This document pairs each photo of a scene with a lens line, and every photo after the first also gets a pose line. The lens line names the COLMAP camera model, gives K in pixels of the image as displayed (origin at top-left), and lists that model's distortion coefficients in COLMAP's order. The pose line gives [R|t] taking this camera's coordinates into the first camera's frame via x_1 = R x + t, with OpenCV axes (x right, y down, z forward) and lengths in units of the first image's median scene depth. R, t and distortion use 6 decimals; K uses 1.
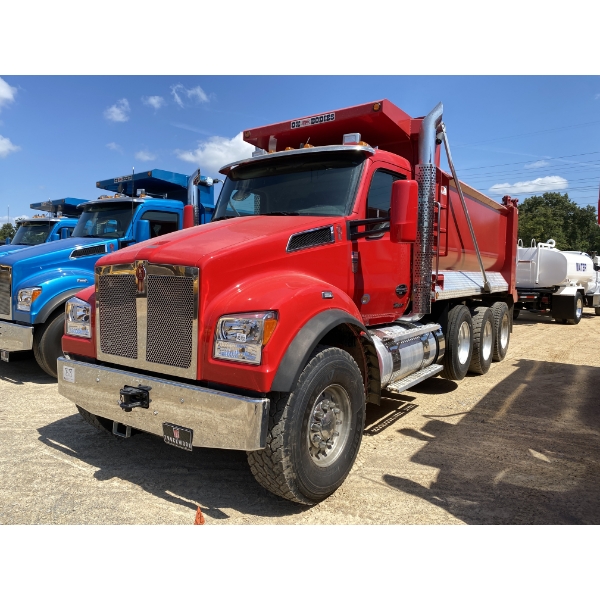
lens RADIAL K [[460.1, 0, 297.3], [0, 460.1, 302.6], [0, 0, 1]] dist [0.036198, 0.008067]
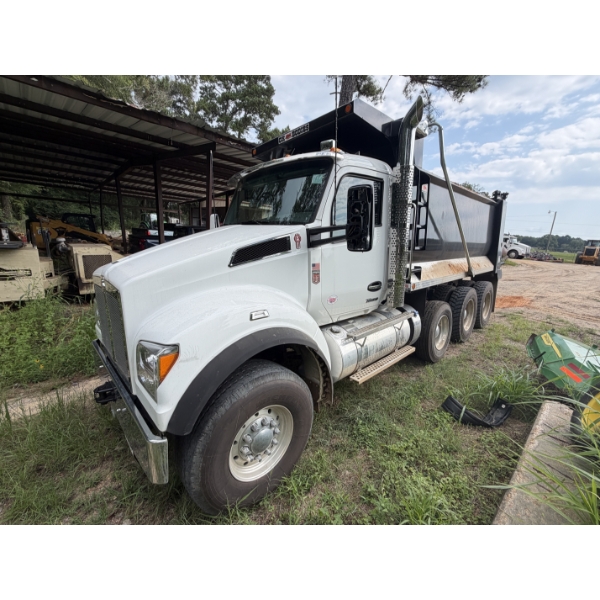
lens RADIAL K [[275.2, 0, 301.9], [0, 275.2, 298.5], [0, 0, 1]] dist [-0.001781, 0.000755]
pose [[0.979283, 0.025184, -0.200926, 0.204690], [0.003696, 0.989848, 0.142083, -0.101133], [0.202464, -0.139882, 0.969248, 0.340444]]
